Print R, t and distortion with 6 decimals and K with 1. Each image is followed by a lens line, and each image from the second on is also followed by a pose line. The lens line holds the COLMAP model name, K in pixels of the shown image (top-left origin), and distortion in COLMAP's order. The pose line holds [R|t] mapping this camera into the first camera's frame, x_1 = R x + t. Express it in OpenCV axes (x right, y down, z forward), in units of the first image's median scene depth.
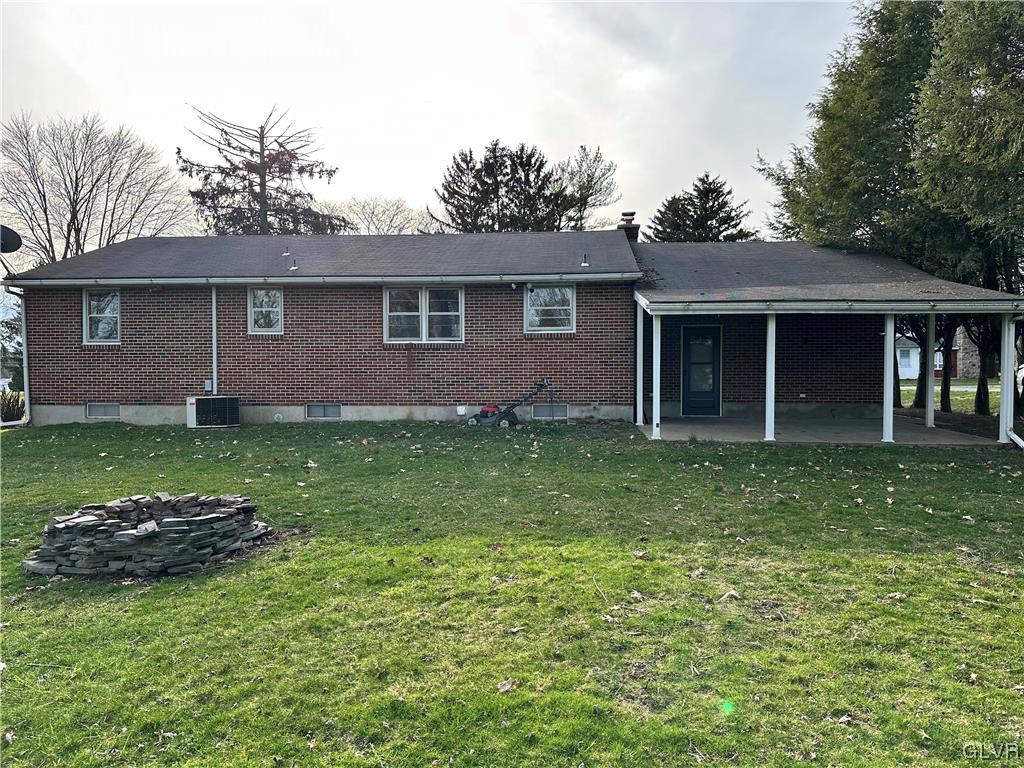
lens RADIAL K [[705.2, 0, 511.6], [0, 705.2, 385.9], [0, 0, 1]] dist [0.002580, -0.000735]
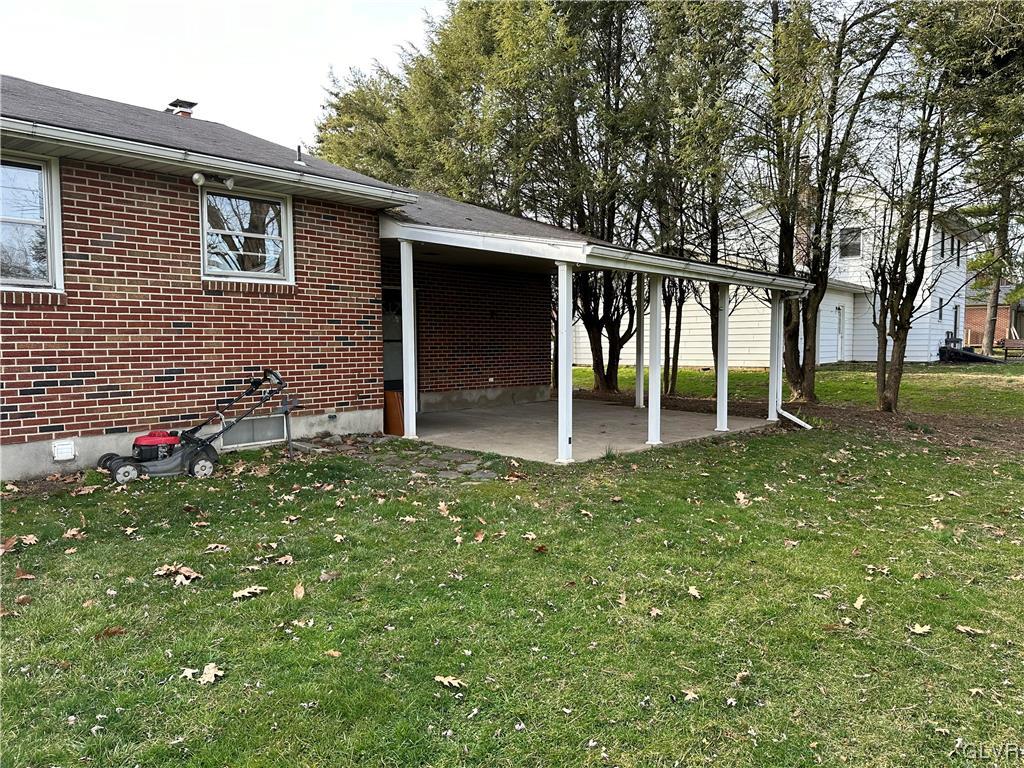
lens RADIAL K [[705.2, 0, 512.5], [0, 705.2, 385.6], [0, 0, 1]] dist [0.002580, -0.000735]
pose [[0.581471, -0.050685, 0.811987, -0.264183], [0.020940, 0.998659, 0.047342, -0.019301], [-0.813298, -0.010525, 0.581753, 0.535096]]
